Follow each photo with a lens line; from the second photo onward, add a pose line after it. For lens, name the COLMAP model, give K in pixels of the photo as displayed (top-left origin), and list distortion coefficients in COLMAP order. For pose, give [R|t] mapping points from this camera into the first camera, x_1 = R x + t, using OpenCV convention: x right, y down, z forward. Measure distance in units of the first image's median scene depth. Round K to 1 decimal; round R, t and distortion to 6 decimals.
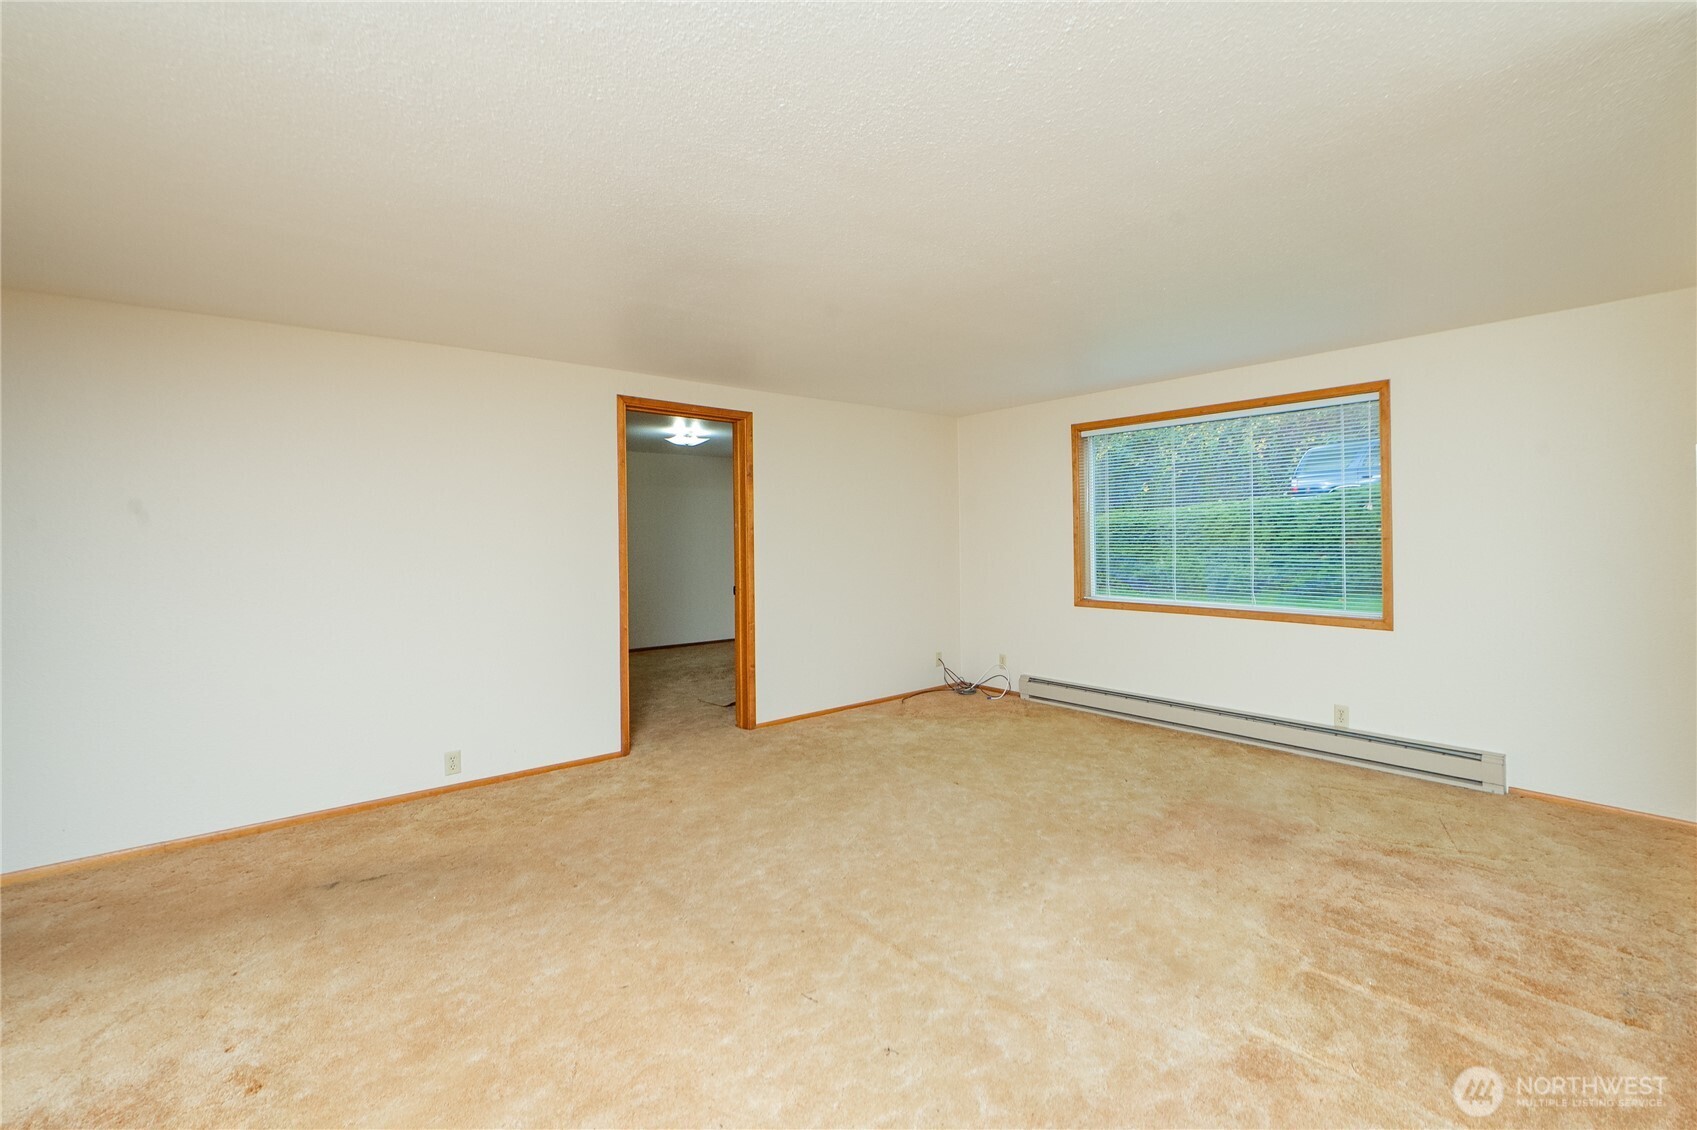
lens RADIAL K [[737.4, 0, 882.0], [0, 737.4, 538.8], [0, 0, 1]] dist [-0.000120, 0.000138]
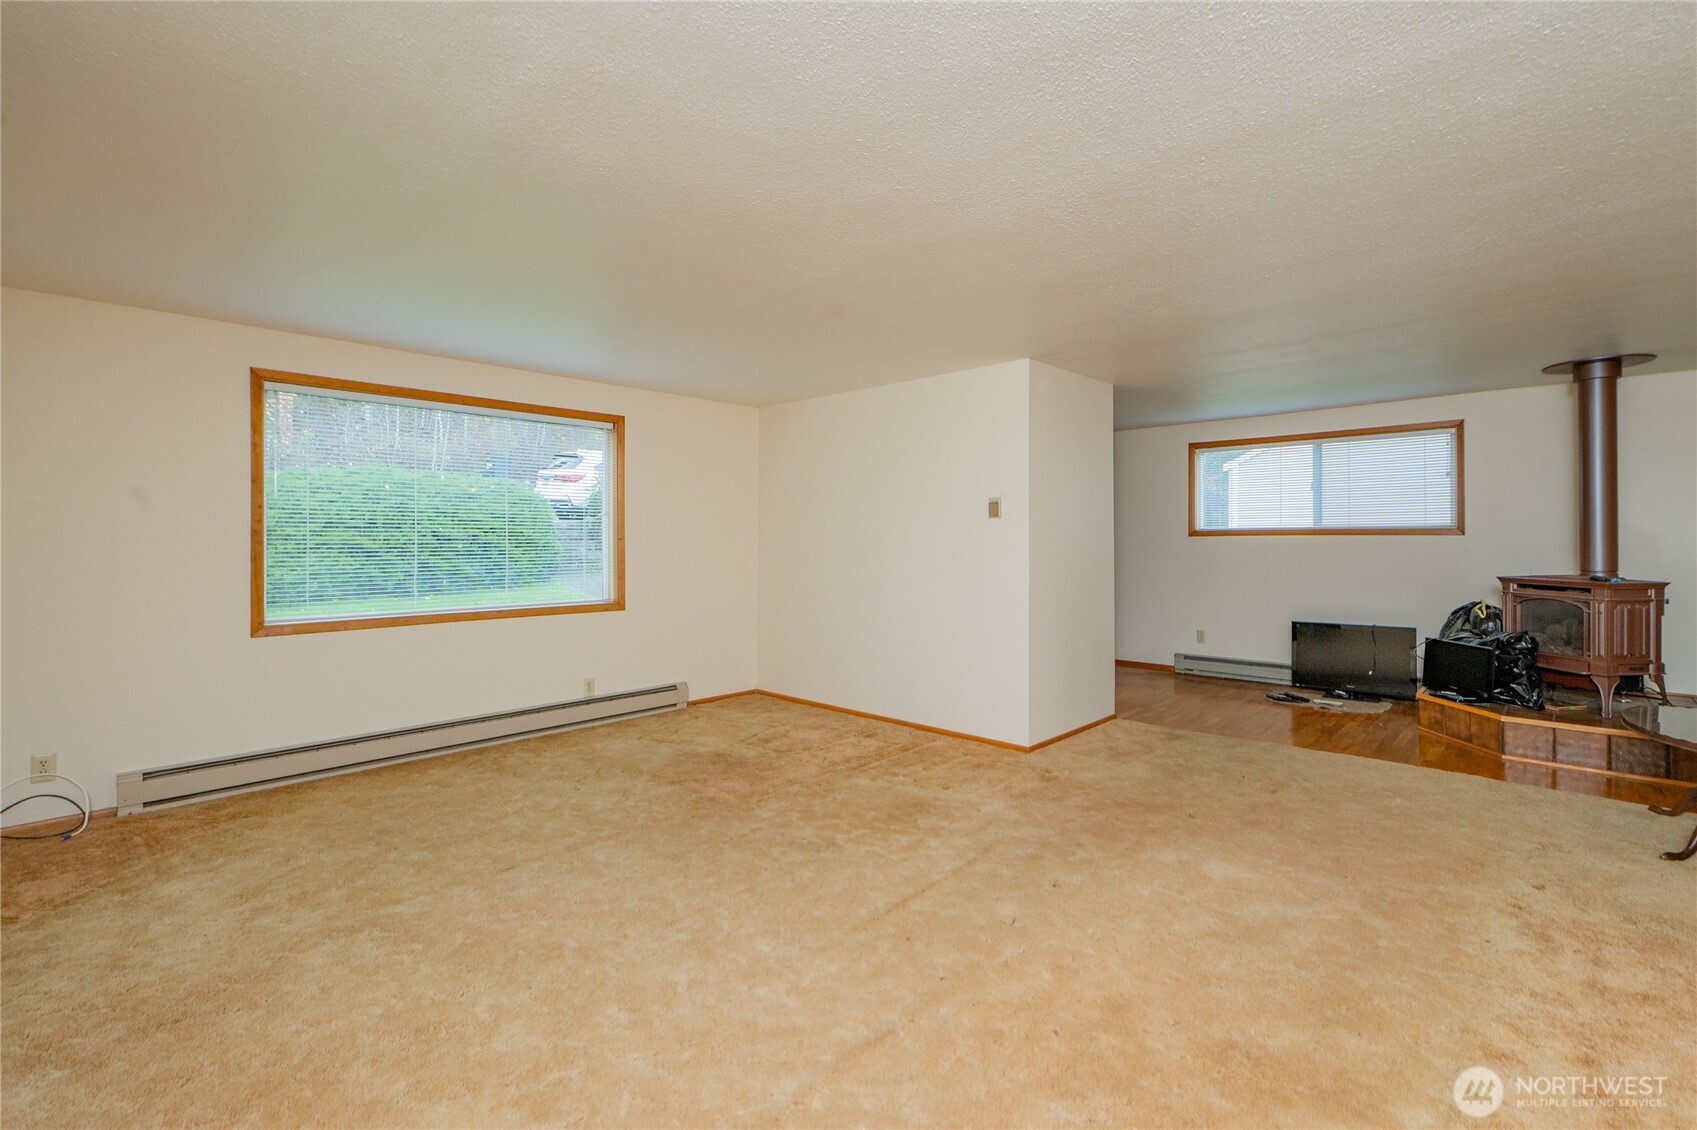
lens RADIAL K [[737.4, 0, 877.9], [0, 737.4, 543.2], [0, 0, 1]] dist [-0.000120, 0.000138]
pose [[-0.121112, 0.008380, 0.992604, -0.661810], [0.001845, 0.999965, -0.008217, 0.018108], [-0.992637, 0.000836, -0.121123, 0.724980]]
